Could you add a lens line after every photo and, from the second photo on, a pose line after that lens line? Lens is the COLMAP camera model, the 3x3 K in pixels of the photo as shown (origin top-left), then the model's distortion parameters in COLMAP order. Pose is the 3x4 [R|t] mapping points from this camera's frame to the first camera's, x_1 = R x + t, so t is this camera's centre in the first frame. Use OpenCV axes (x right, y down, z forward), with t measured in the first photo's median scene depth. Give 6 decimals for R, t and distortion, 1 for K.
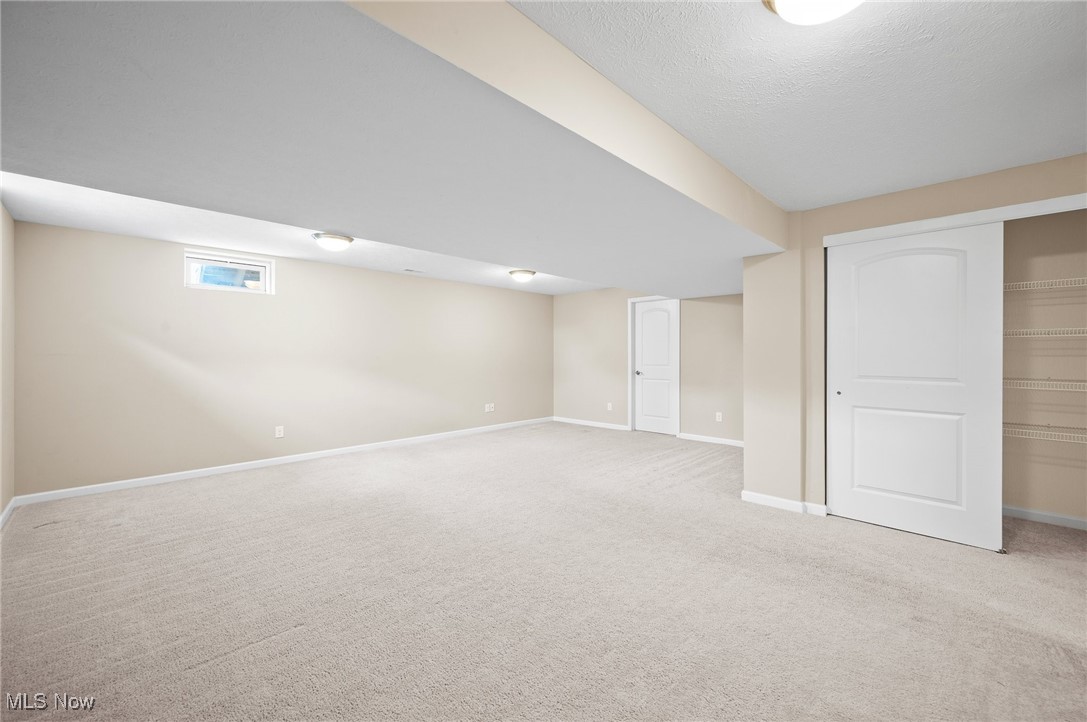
lens RADIAL K [[431.3, 0, 543.5], [0, 431.3, 361.0], [0, 0, 1]] dist [0.000510, -0.000026]
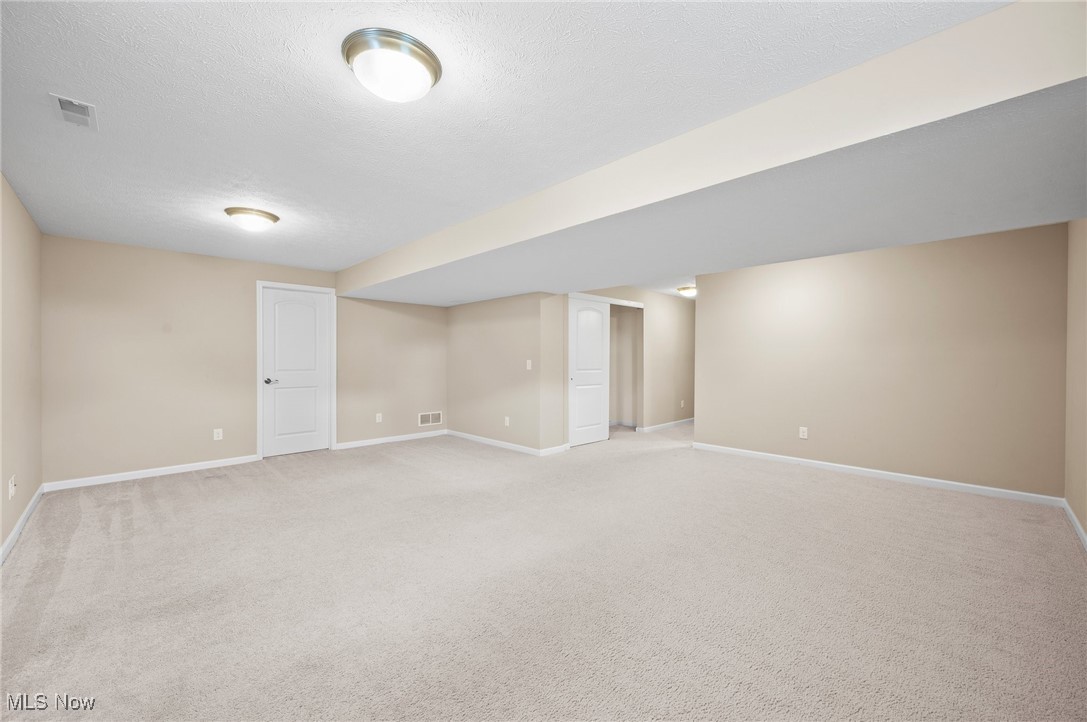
lens RADIAL K [[431.3, 0, 543.5], [0, 431.3, 361.0], [0, 0, 1]] dist [0.000510, -0.000026]
pose [[0.029002, -0.010570, 0.999523, -0.611627], [0.011307, 0.999884, 0.010246, -0.011786], [-0.999515, 0.011004, 0.029118, 0.575468]]
